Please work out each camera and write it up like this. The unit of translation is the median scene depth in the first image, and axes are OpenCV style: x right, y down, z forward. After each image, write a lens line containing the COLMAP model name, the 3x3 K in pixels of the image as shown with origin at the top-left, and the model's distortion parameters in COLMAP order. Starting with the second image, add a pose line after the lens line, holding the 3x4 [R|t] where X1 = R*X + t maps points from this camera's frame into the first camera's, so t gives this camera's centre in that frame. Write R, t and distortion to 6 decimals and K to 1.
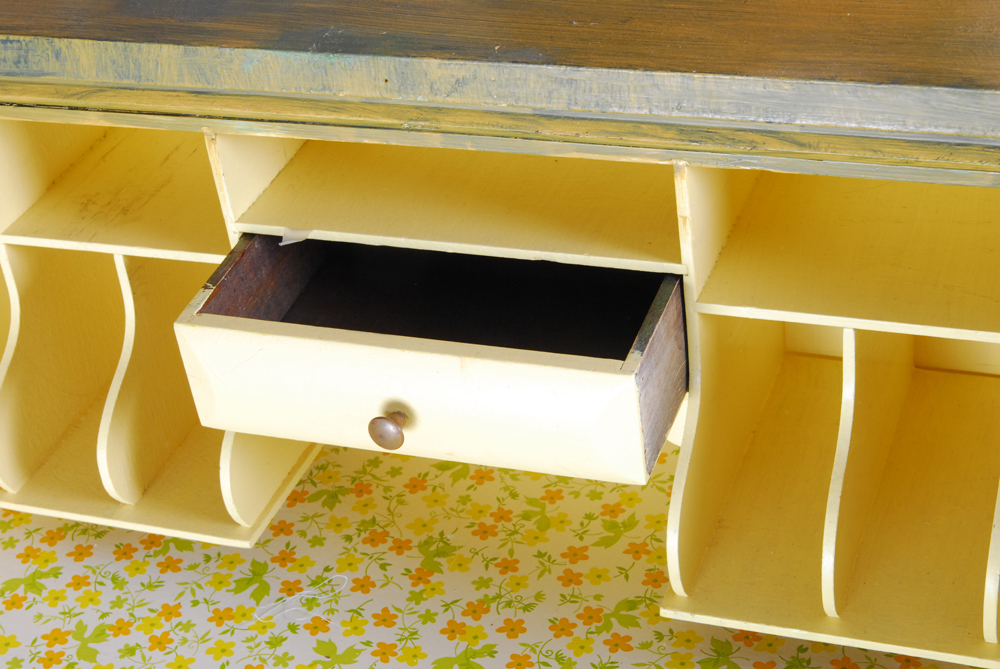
lens RADIAL K [[1886.0, 0, 497.4], [0, 1886.0, 372.8], [0, 0, 1]] dist [-0.017717, -0.059801]
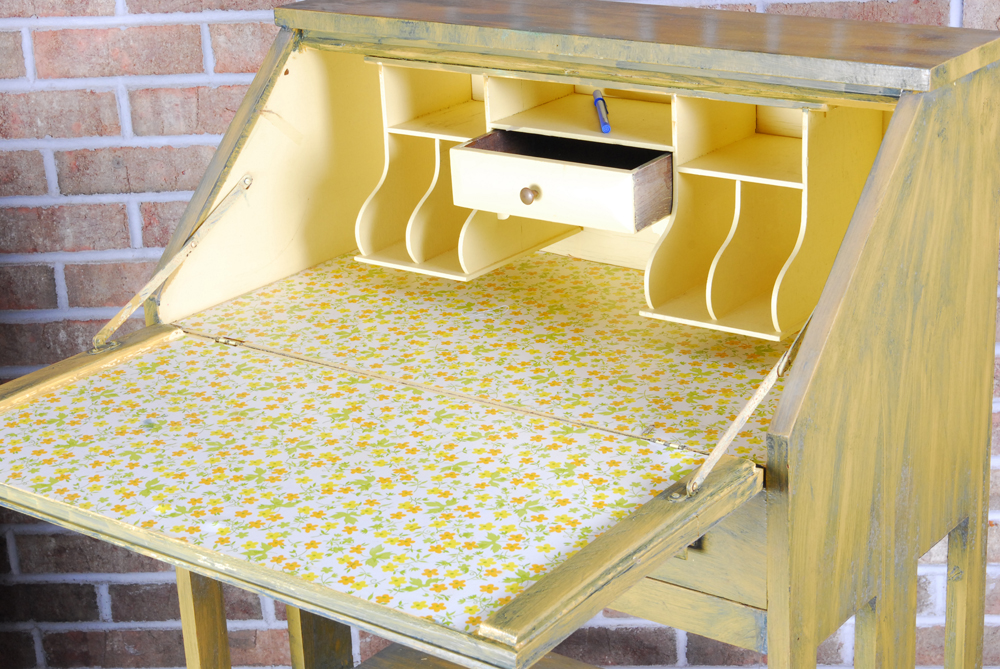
lens RADIAL K [[1933.0, 0, 501.5], [0, 1933.0, 360.6], [0, 0, 1]] dist [0.025256, 0.234772]
pose [[0.957019, 0.166475, -0.237488, 0.531201], [-0.218130, 0.952814, -0.211104, 0.769581], [0.191138, 0.253834, 0.948174, -1.232269]]
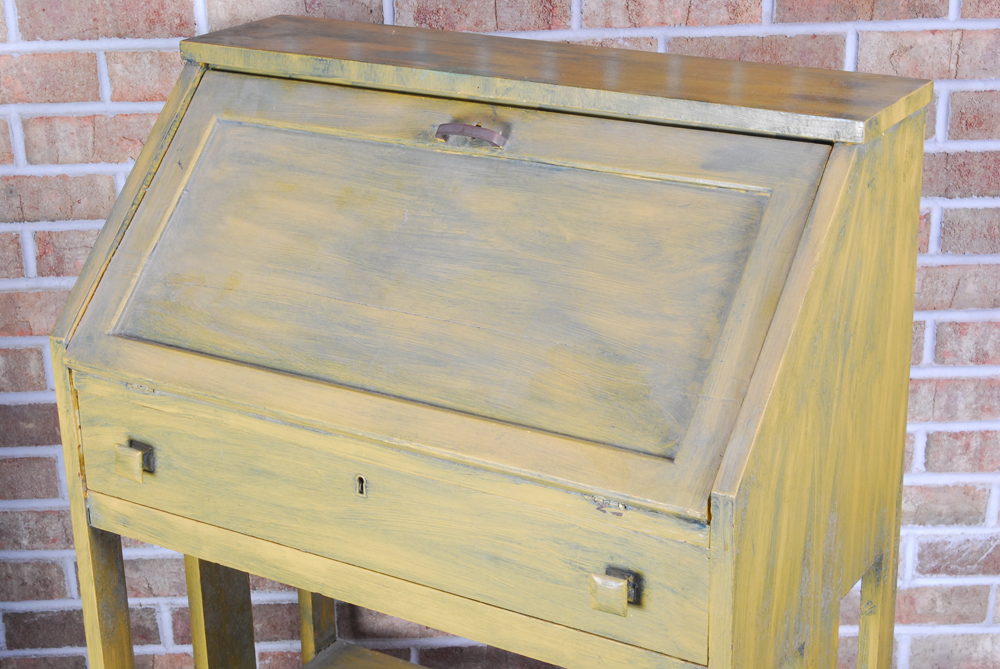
lens RADIAL K [[1806.1, 0, 498.3], [0, 1806.1, 363.8], [0, 0, 1]] dist [0.037550, -0.002601]
pose [[0.976132, 0.162423, -0.144173, 0.353998], [-0.190490, 0.959148, -0.209162, 0.654913], [0.104311, 0.231633, 0.967195, -1.100211]]
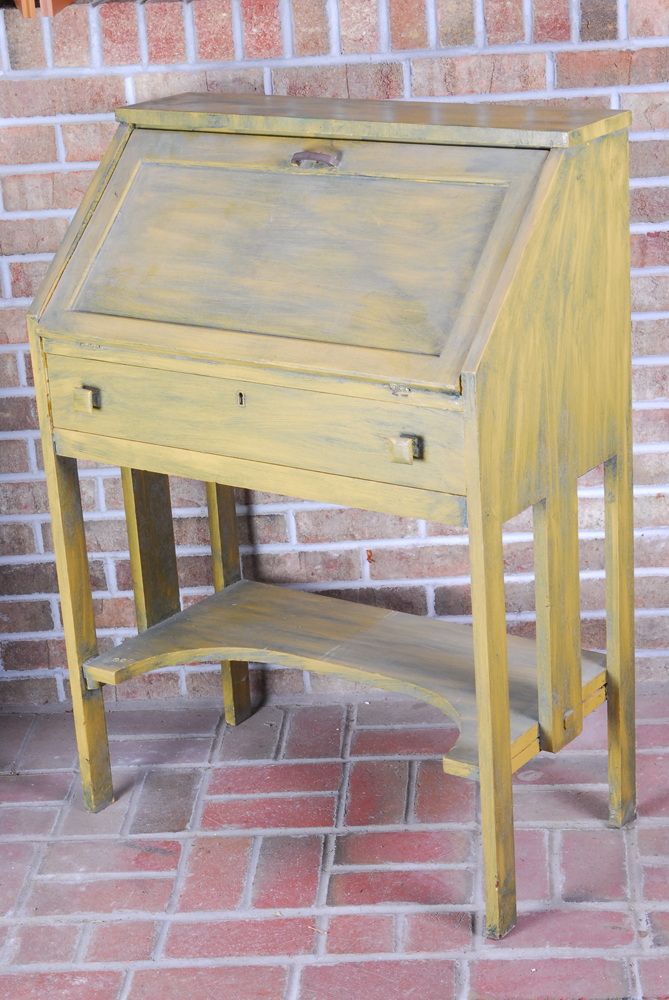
lens RADIAL K [[2030.6, 0, 362.1], [0, 2030.6, 538.7], [0, 0, 1]] dist [0.046833, 0.191434]
pose [[0.967920, 0.144684, -0.205420, 0.891207], [-0.189212, 0.957648, -0.217045, 1.360039], [0.165317, 0.248950, 0.954303, -2.319563]]
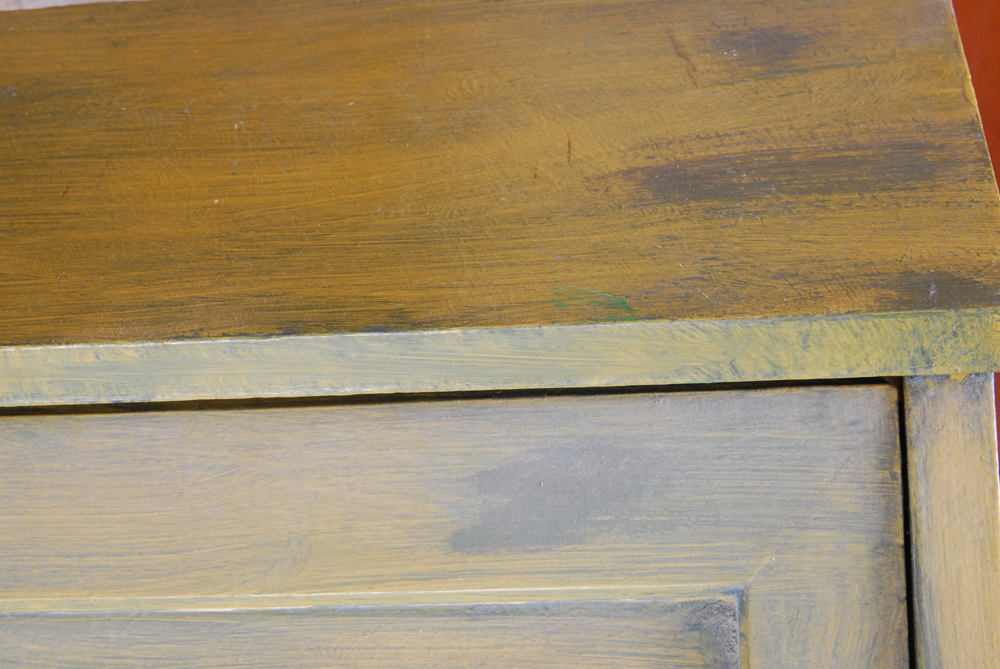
lens RADIAL K [[1886.0, 0, 497.4], [0, 1886.0, 372.8], [0, 0, 1]] dist [-0.017717, -0.059801]
pose [[0.958771, -0.172813, 0.225597, 0.122963], [0.160367, 0.984390, 0.072520, -0.166152], [-0.234608, -0.033351, 0.971518, 0.328577]]
